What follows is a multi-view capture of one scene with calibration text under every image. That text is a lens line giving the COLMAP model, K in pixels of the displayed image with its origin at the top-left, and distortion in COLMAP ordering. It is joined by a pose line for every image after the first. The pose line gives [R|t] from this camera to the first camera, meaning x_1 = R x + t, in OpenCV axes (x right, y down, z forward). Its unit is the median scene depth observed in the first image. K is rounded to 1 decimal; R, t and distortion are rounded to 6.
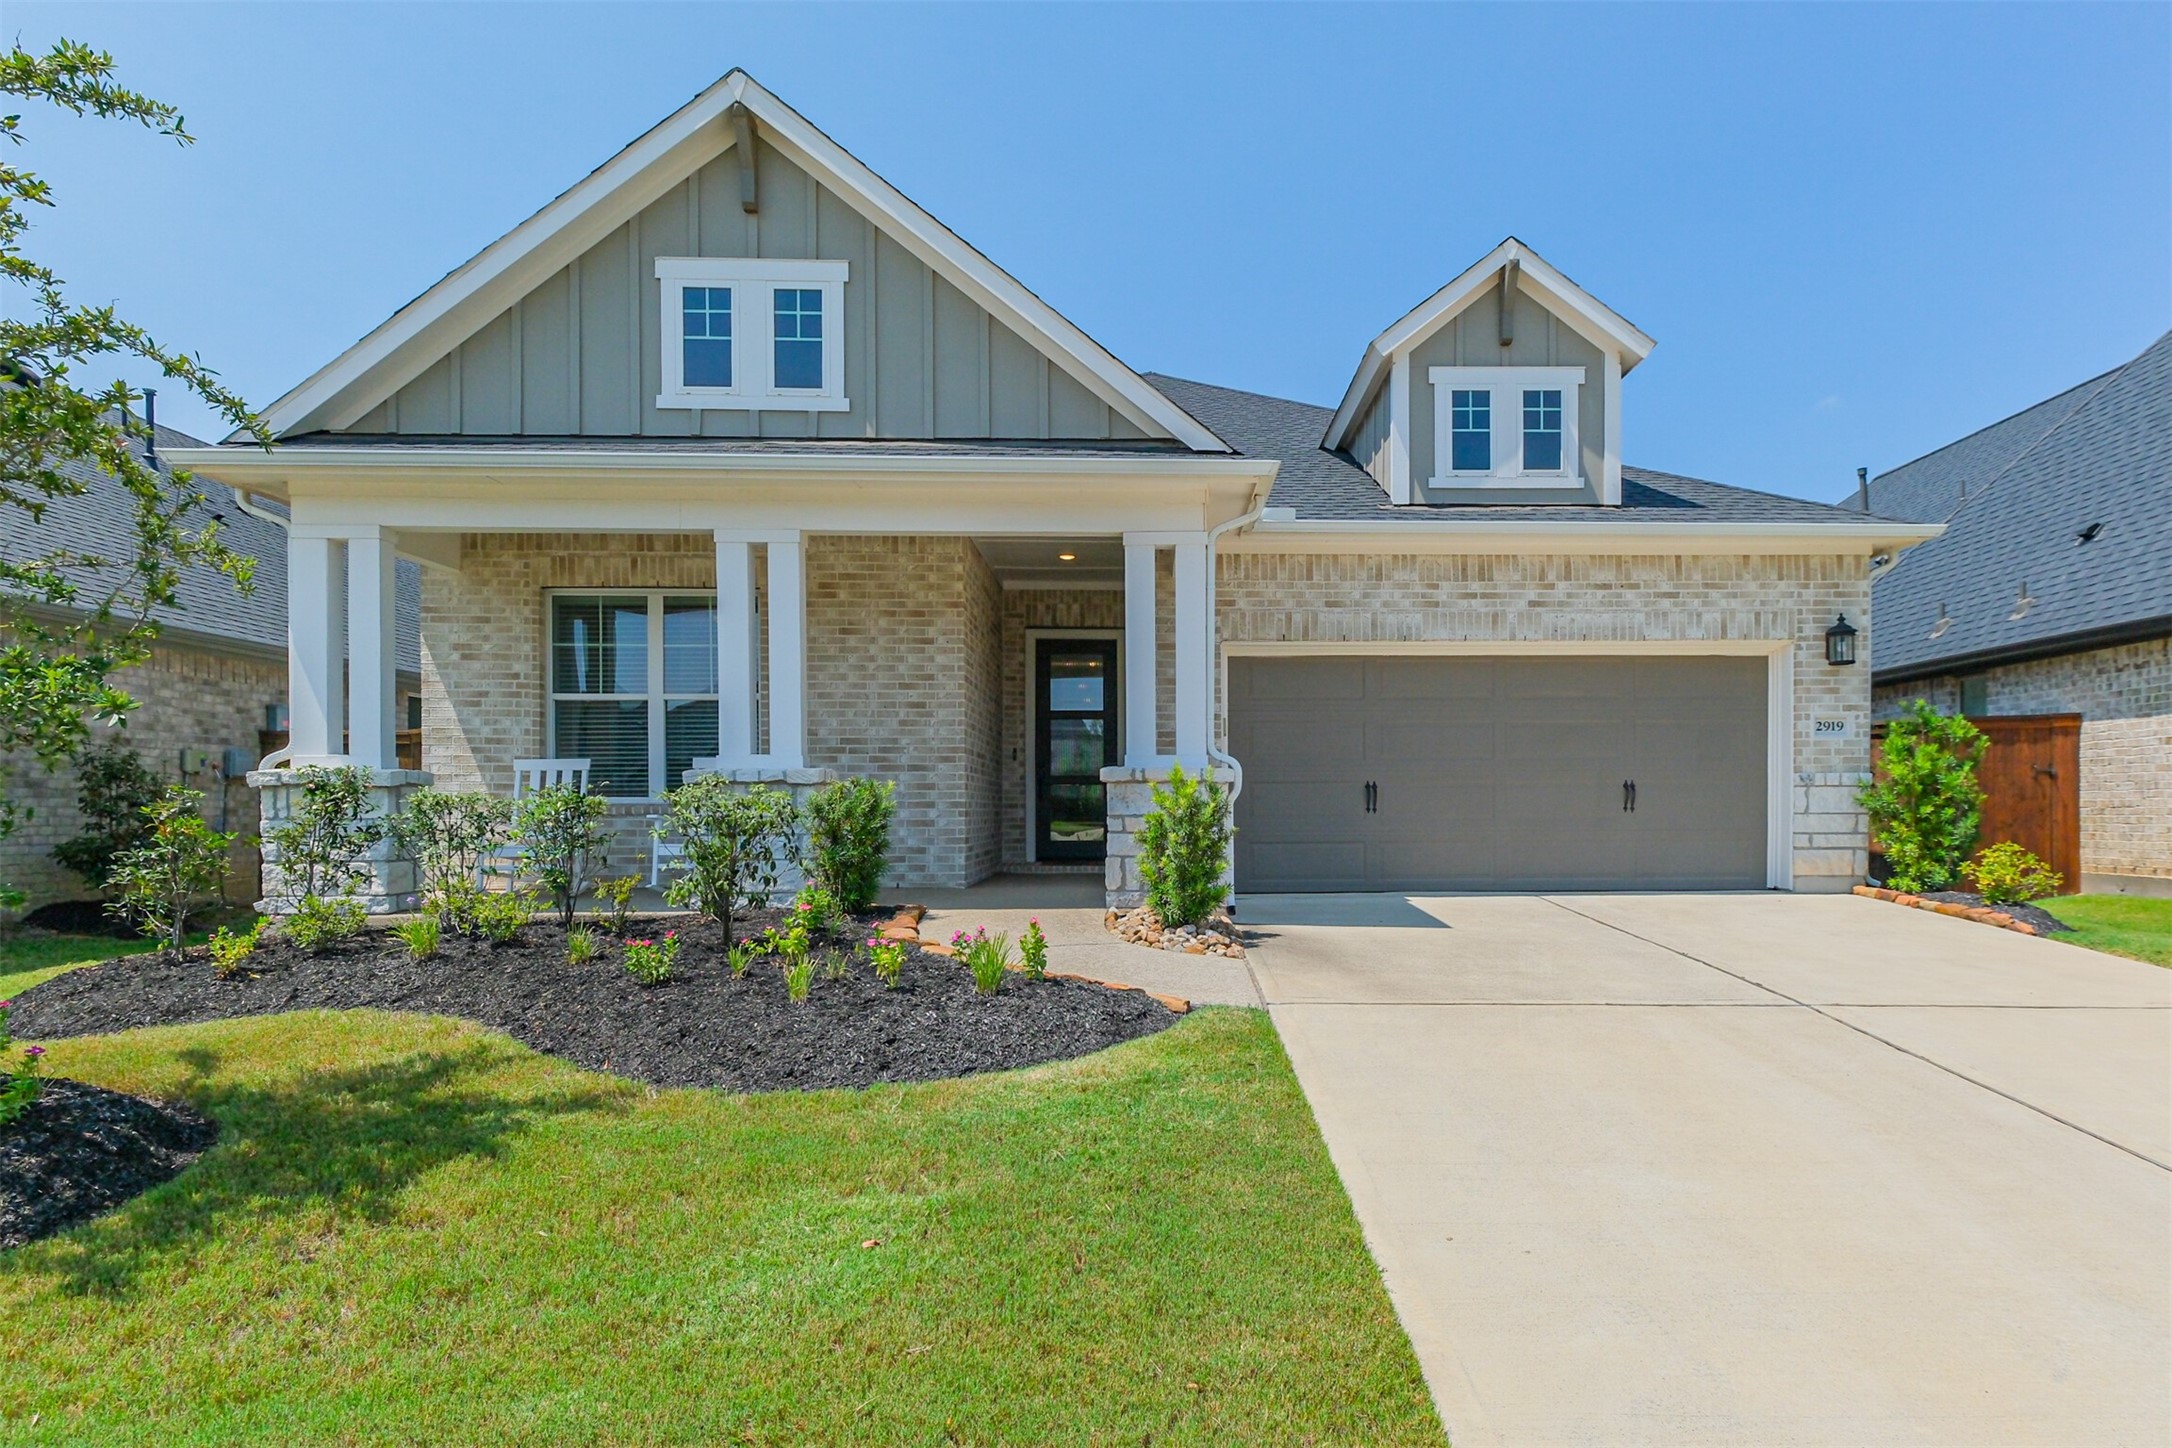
lens RADIAL K [[1109.6, 0, 1096.7], [0, 1109.6, 729.9], [0, 0, 1]] dist [-0.001742, -0.001730]
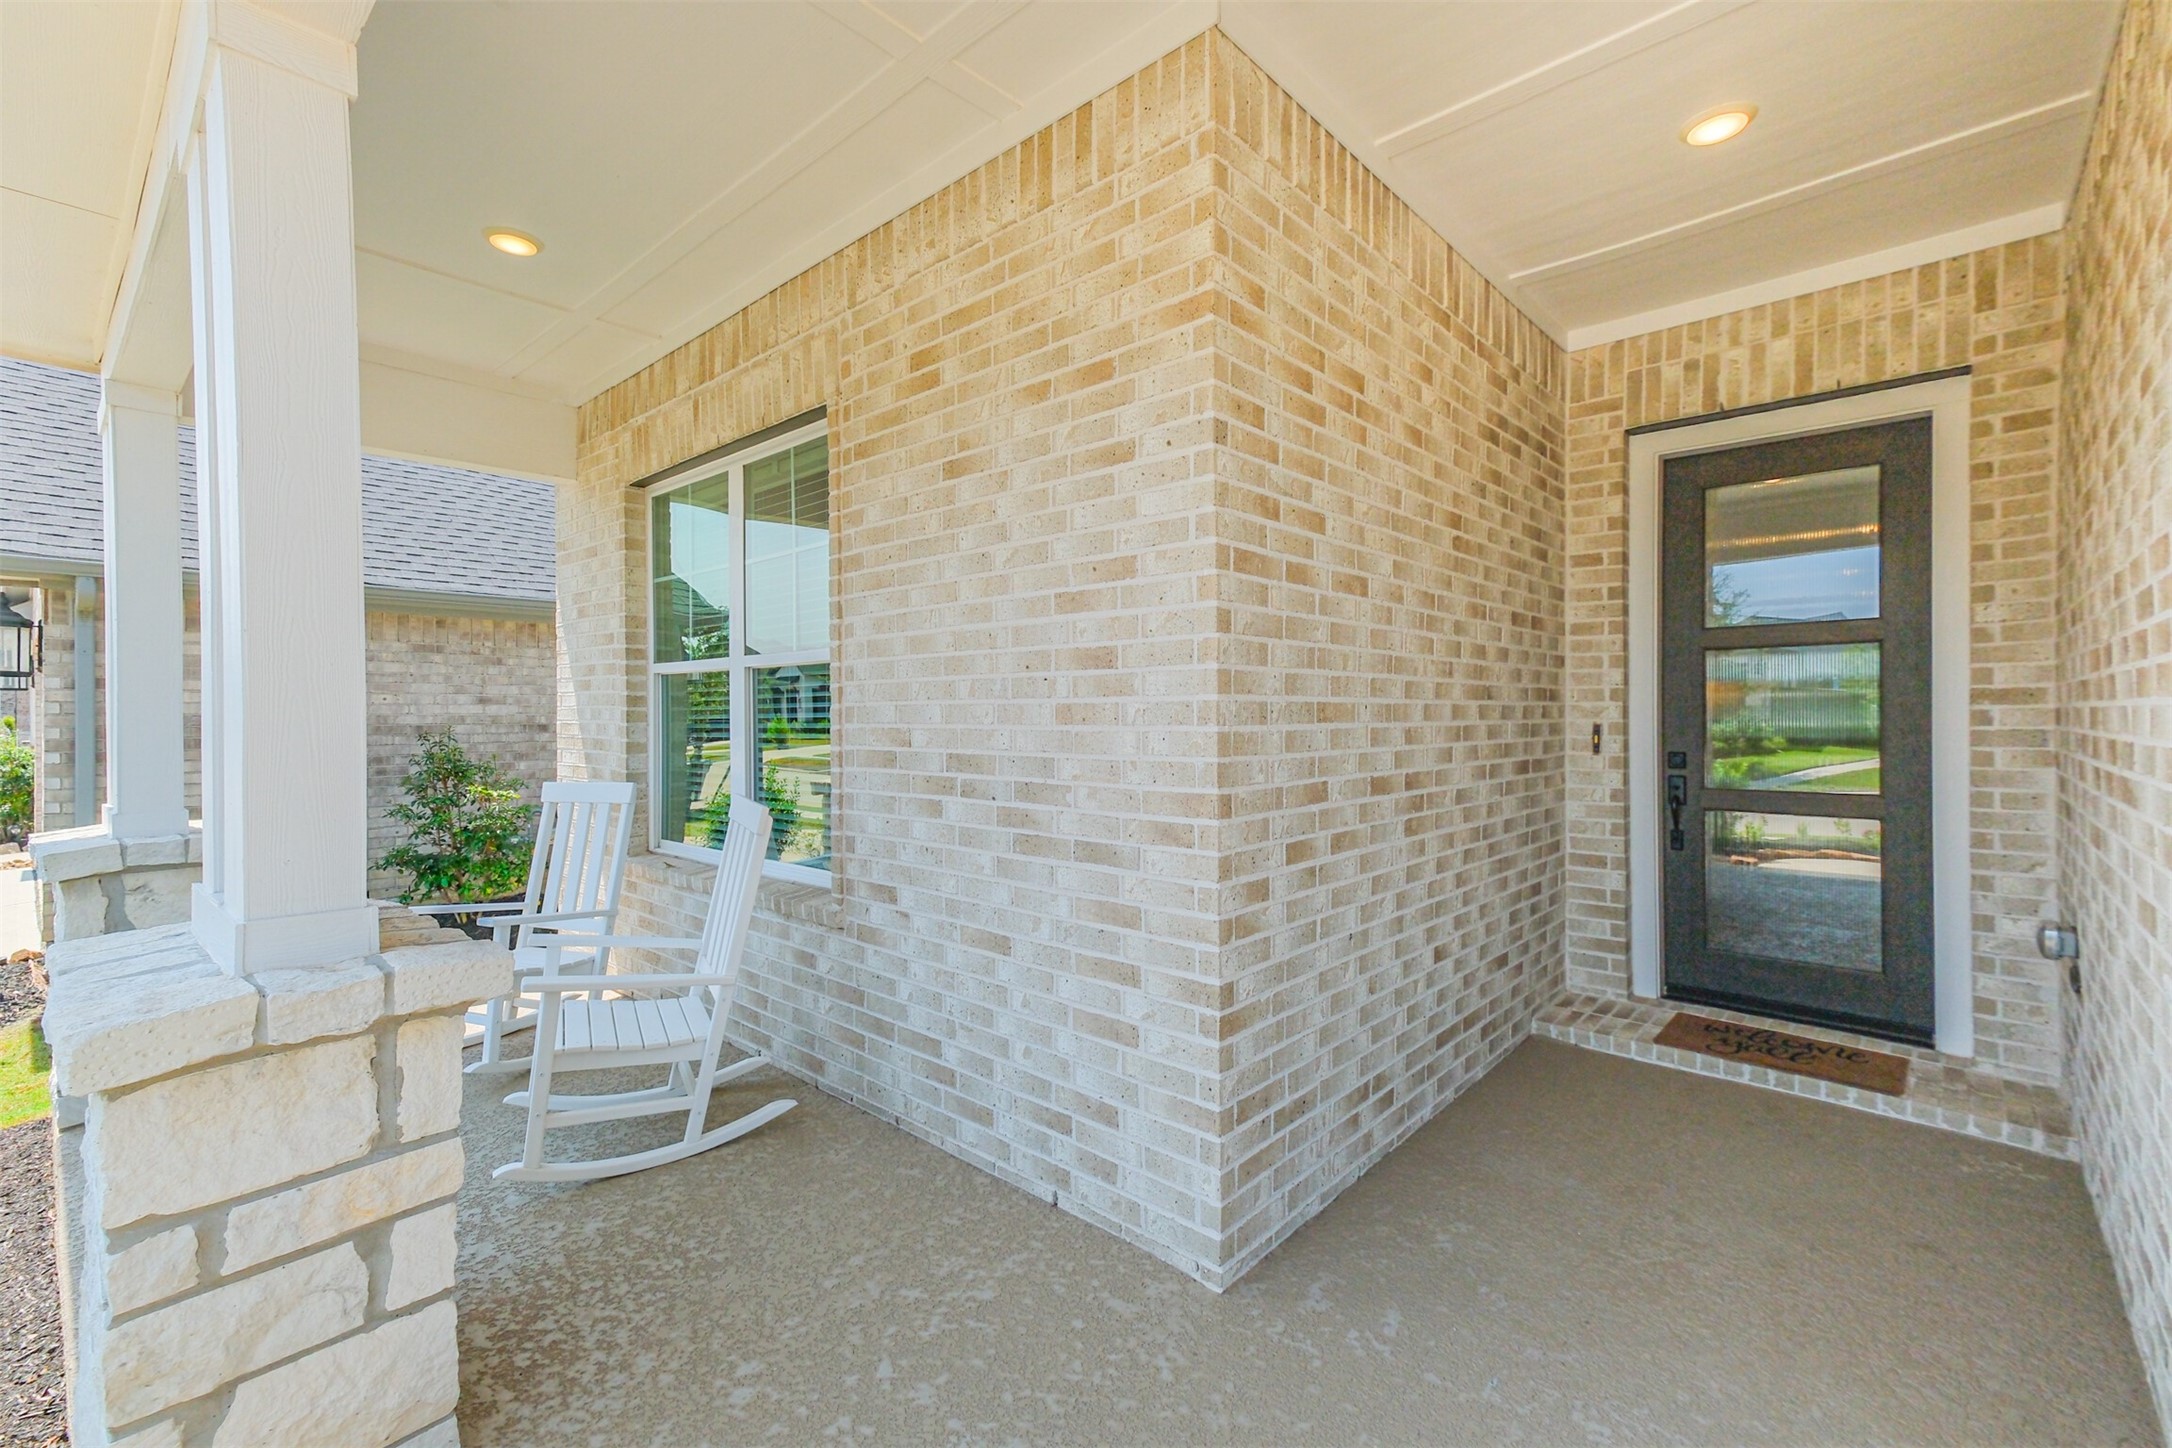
lens RADIAL K [[933.4, 0, 1086.0], [0, 933.4, 724.0], [0, 0, 1]] dist [0.025236, 0.000027]
pose [[0.762984, -0.000263, -0.646417, 0.011955], [0.050395, 0.996981, 0.059077, -0.019363], [0.644450, -0.077651, 0.760694, 0.784567]]
